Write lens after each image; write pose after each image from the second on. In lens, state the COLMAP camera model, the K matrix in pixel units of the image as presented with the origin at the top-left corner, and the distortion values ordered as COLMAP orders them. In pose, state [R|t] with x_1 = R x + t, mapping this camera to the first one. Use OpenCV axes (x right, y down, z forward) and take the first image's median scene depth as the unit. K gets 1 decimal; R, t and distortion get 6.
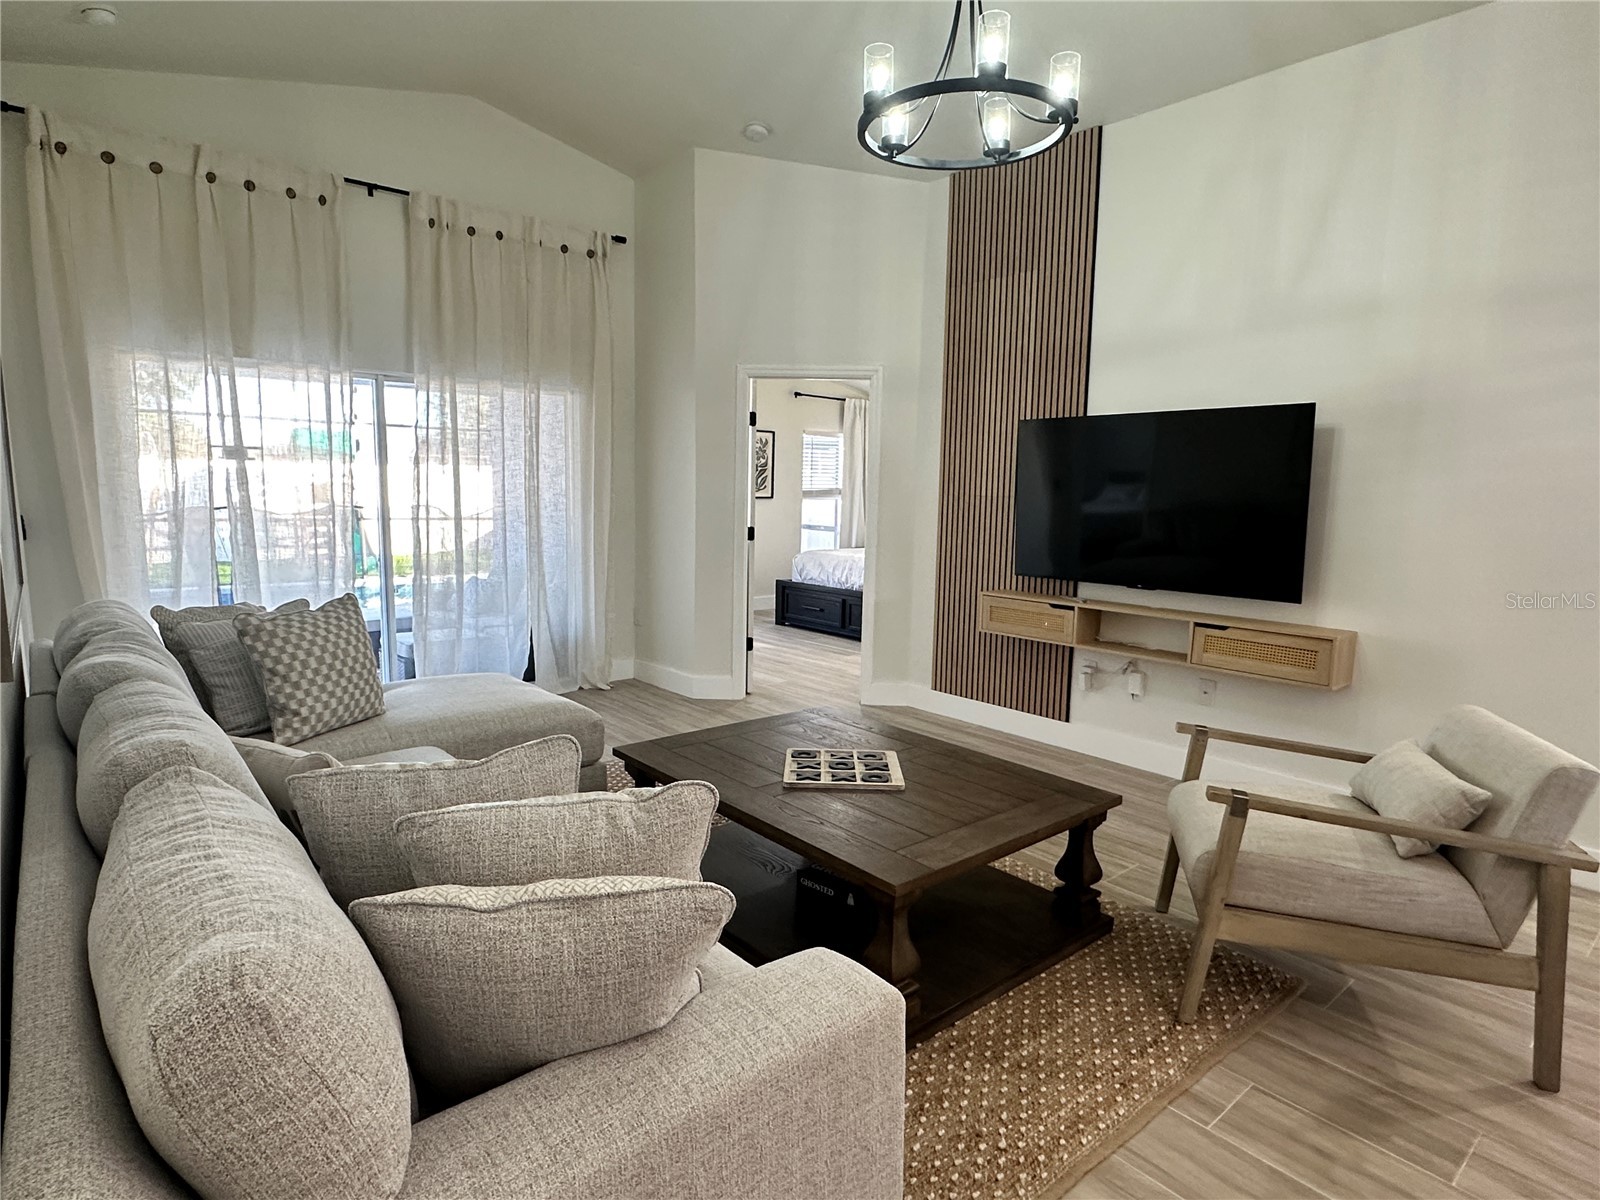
lens RADIAL K [[873.8, 0, 800.0], [0, 873.8, 600.0], [0, 0, 1]] dist [0.000094, 0.000440]
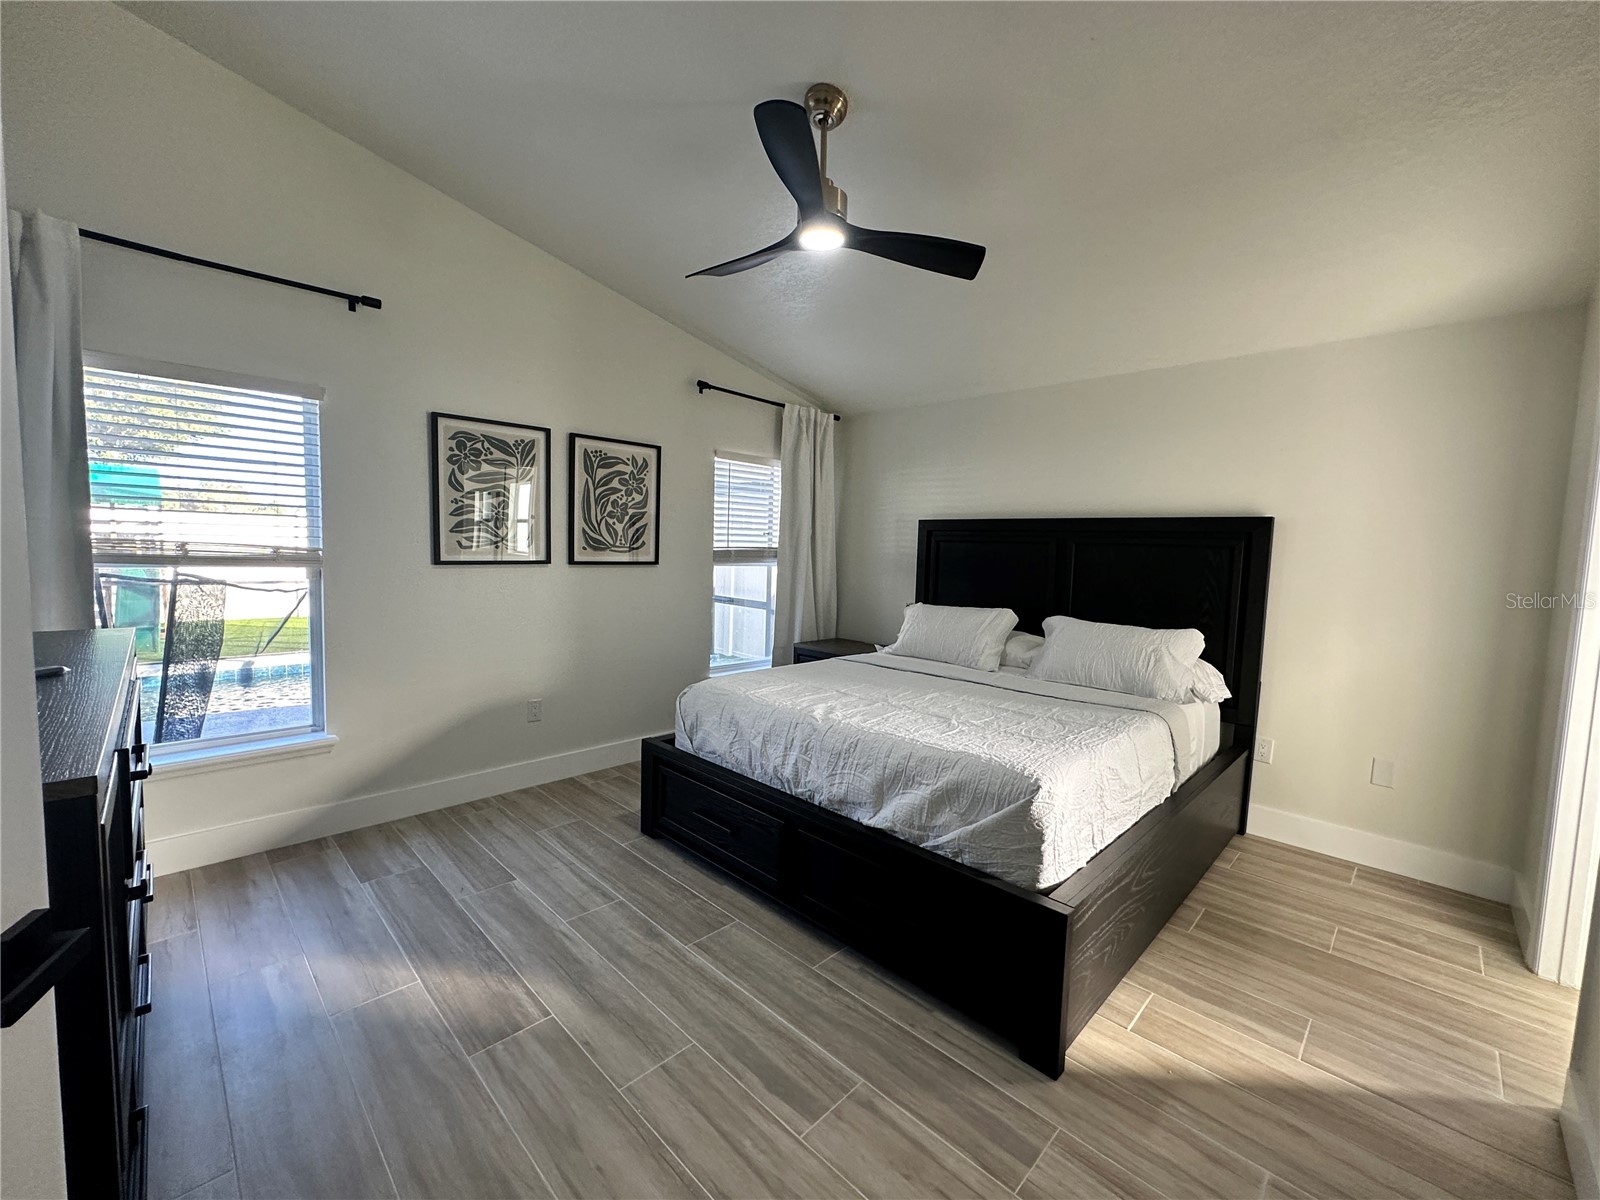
lens RADIAL K [[639.6, 0, 800.0], [0, 639.6, 600.0], [0, 0, 1]] dist [-0.001680, 0.000103]
pose [[0.995976, 0.000992, 0.089611, 0.023599], [0.003033, 0.998993, -0.044763, -0.074482], [-0.089565, 0.044854, 0.994970, 0.580548]]
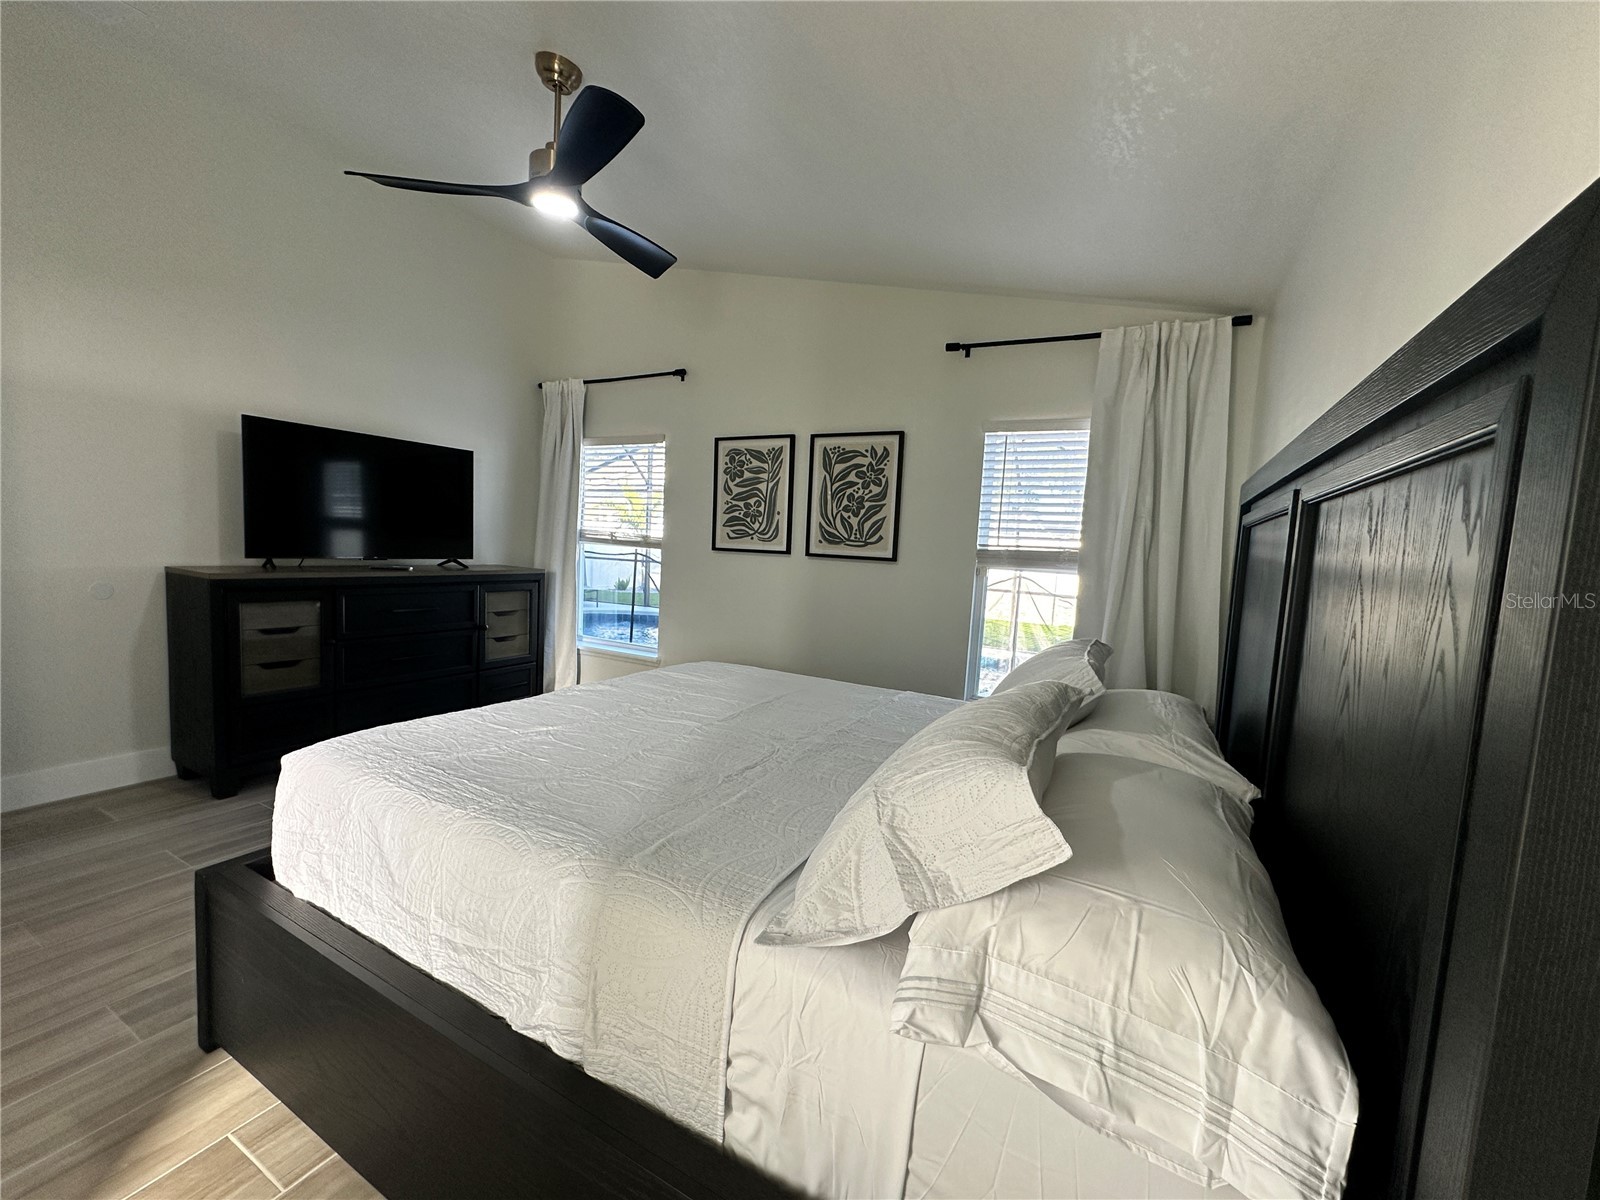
lens RADIAL K [[639.6, 0, 800.0], [0, 639.6, 600.0], [0, 0, 1]] dist [-0.001680, 0.000103]
pose [[0.377831, 0.095092, -0.920978, 0.299253], [-0.155779, 0.987060, 0.038007, -0.099444], [0.912676, 0.129109, 0.387755, 0.805564]]
